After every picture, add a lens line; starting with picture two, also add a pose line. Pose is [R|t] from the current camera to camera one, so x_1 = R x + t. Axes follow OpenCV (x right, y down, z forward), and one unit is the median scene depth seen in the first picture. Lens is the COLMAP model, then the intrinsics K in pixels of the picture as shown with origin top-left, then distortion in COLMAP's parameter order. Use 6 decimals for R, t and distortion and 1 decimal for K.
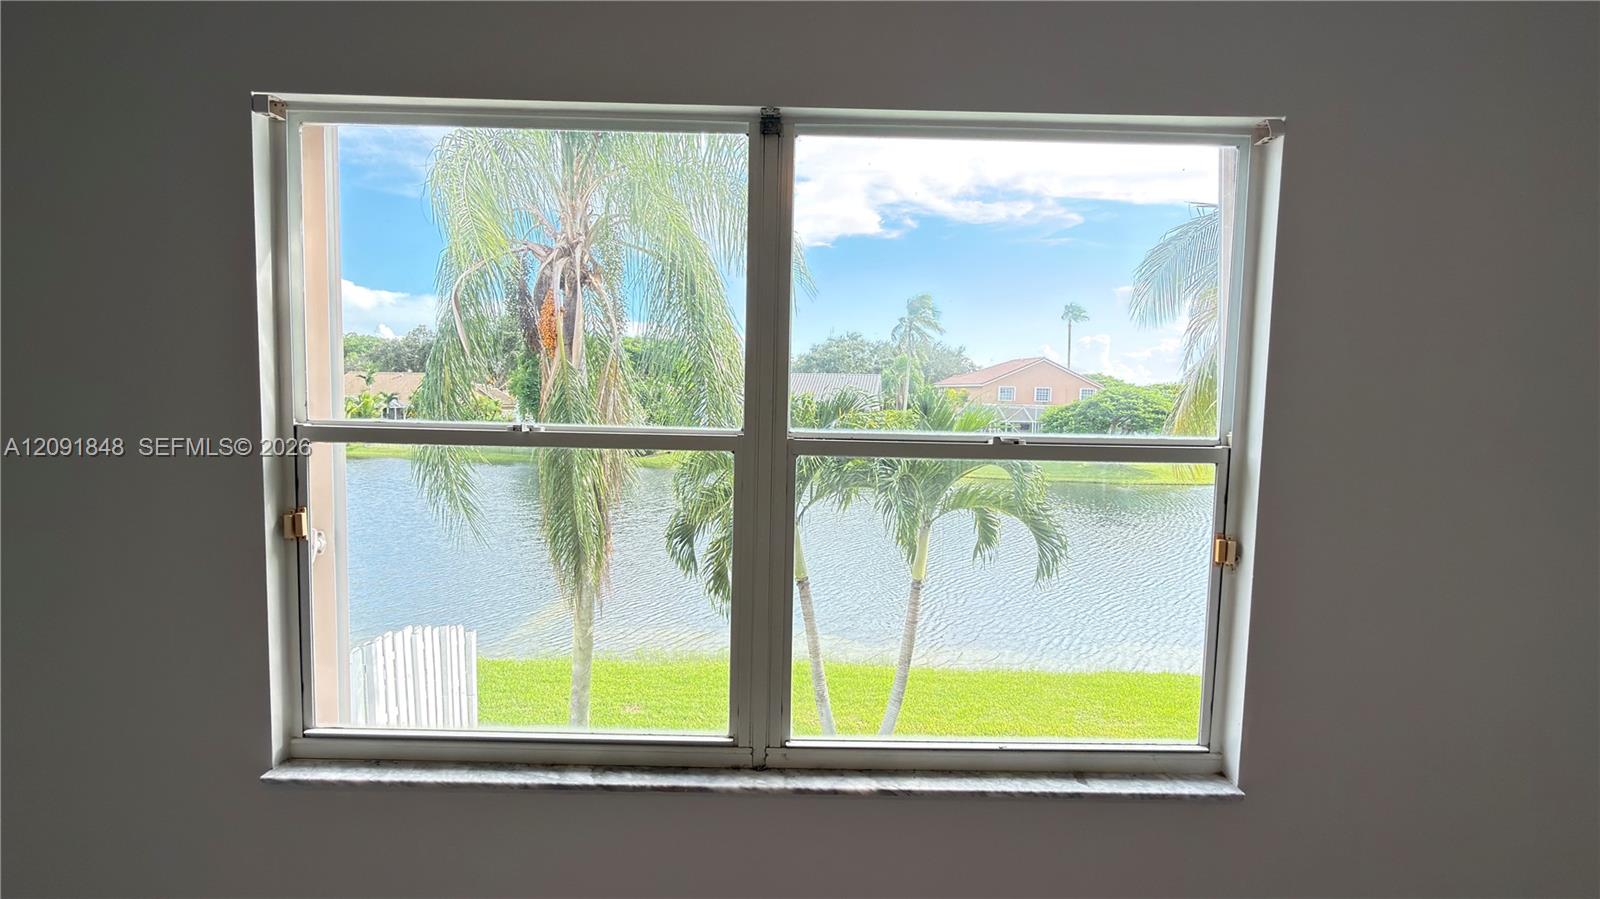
lens RADIAL K [[738.0, 0, 800.0], [0, 738.0, 447.5], [0, 0, 1]] dist [0.001417, -0.000569]
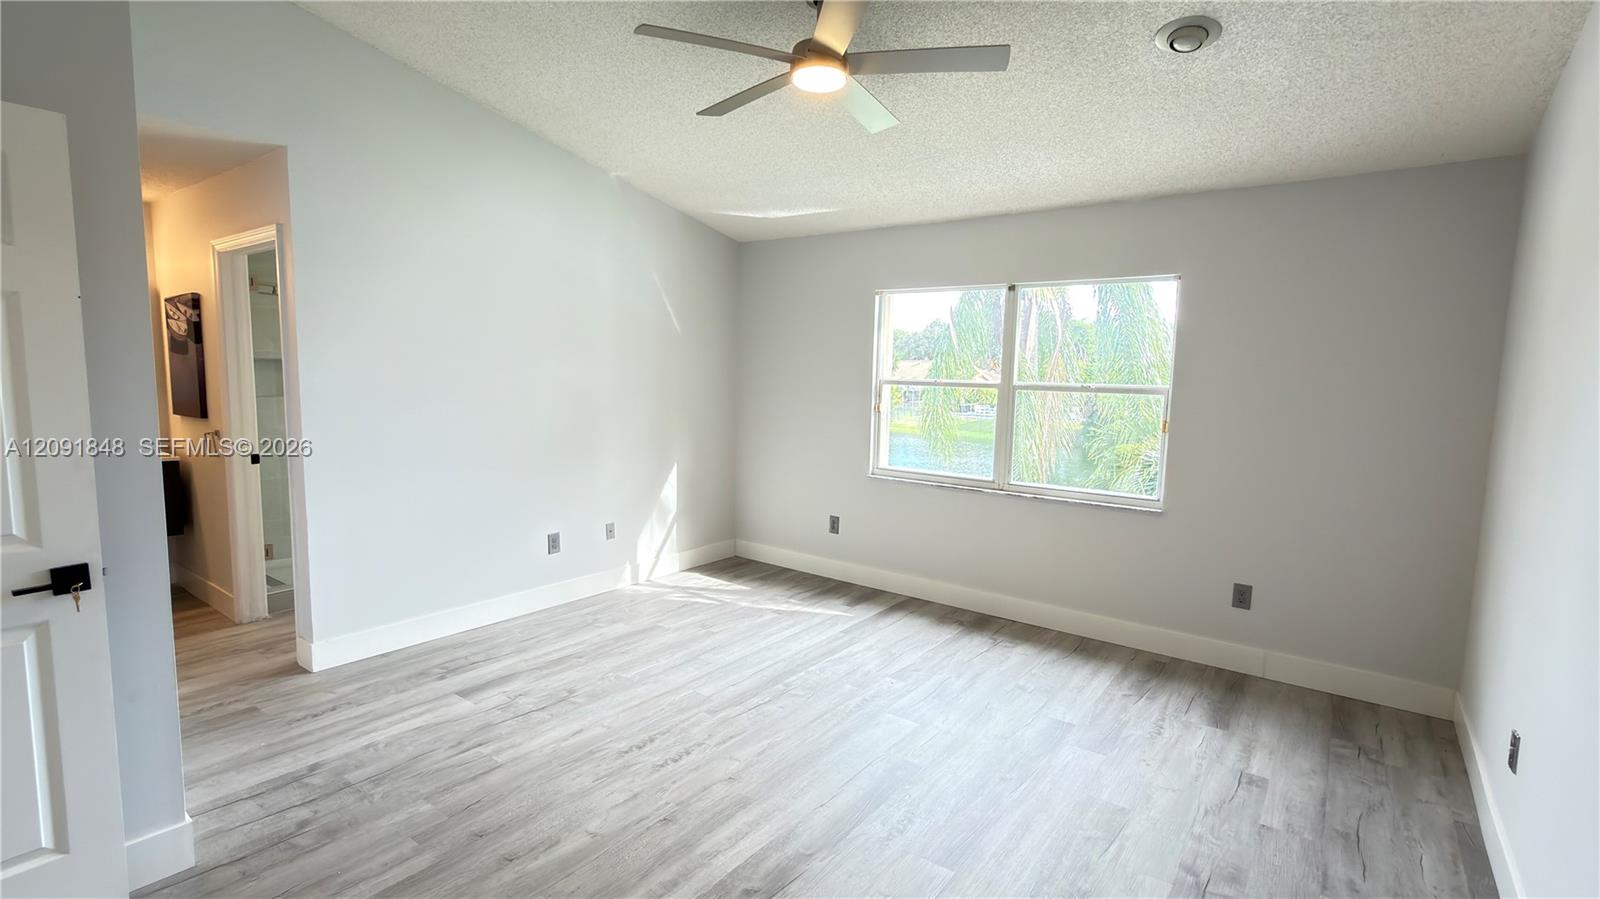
lens RADIAL K [[738.0, 0, 802.1], [0, 738.0, 444.8], [0, 0, 1]] dist [0.001417, -0.000569]
pose [[0.795939, 0.058101, -0.602582, 0.342477], [-0.049366, 0.998298, 0.031049, 0.055098], [0.603361, 0.005034, 0.797452, -0.597949]]
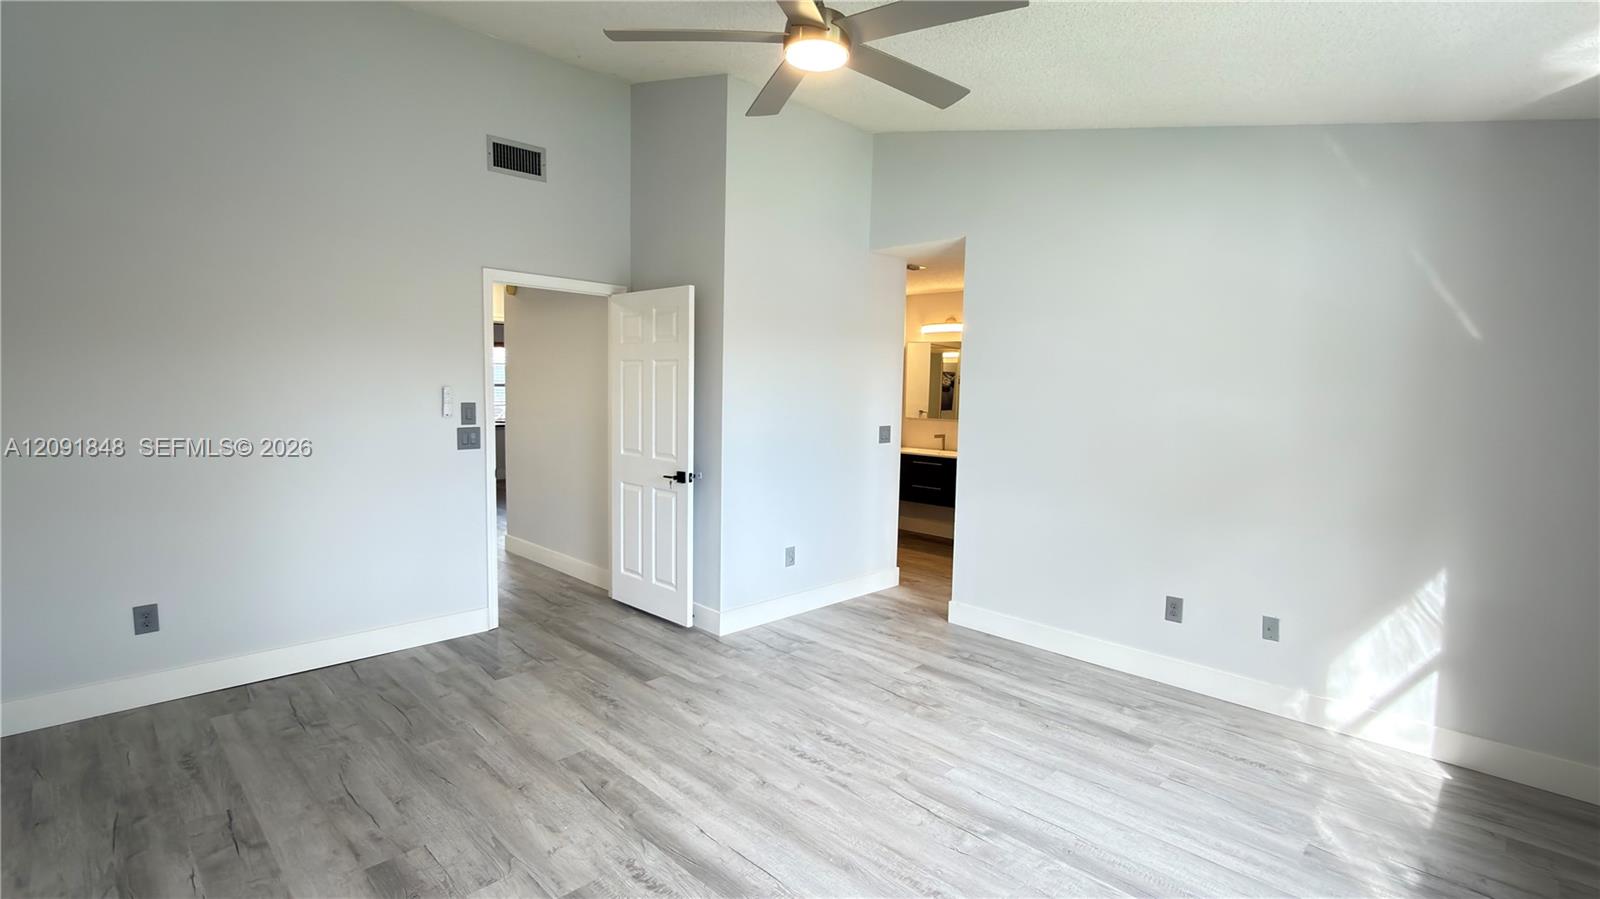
lens RADIAL K [[738.0, 0, 797.6], [0, 738.0, 459.8], [0, 0, 1]] dist [0.001417, -0.000569]
pose [[-0.709511, 0.034937, -0.703828, 0.355064], [-0.085730, 0.987072, 0.135419, -0.000816], [0.699460, 0.156420, -0.697343, 0.188146]]
